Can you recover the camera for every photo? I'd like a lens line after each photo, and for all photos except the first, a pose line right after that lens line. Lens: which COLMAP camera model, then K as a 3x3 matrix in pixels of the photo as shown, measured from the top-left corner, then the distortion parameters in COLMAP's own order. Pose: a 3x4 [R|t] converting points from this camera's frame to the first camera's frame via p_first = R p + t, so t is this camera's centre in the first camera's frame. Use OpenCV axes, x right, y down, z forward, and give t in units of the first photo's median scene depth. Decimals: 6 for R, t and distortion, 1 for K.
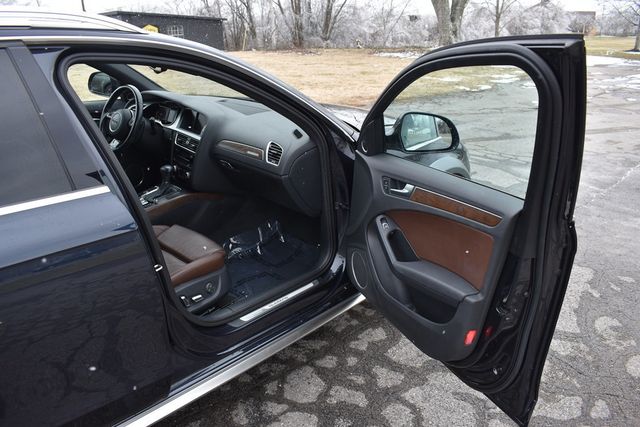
lens RADIAL K [[499.3, 0, 323.0], [0, 499.3, 217.1], [0, 0, 1]] dist [-0.092444, 0.009578]
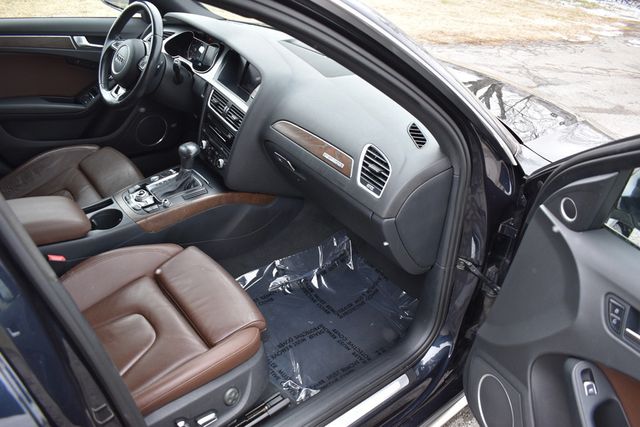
lens RADIAL K [[499.3, 0, 320.9], [0, 499.3, 210.3], [0, 0, 1]] dist [-0.092444, 0.009578]
pose [[0.986228, 0.148502, -0.072815, -0.079506], [-0.136605, 0.979574, 0.147563, -0.115885], [0.093241, -0.135583, 0.986369, 0.326313]]
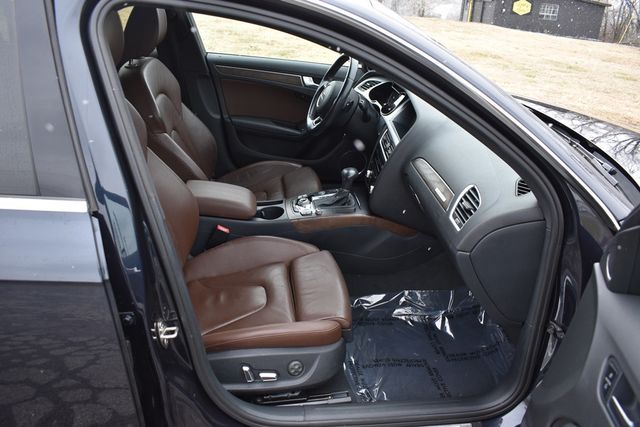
lens RADIAL K [[499.3, 0, 323.5], [0, 499.3, 212.8], [0, 0, 1]] dist [-0.092444, 0.009578]
pose [[0.766100, 0.325331, -0.554303, 0.072770], [-0.302881, 0.943405, 0.135091, -0.109734], [0.566881, 0.064395, 0.821279, 0.312674]]
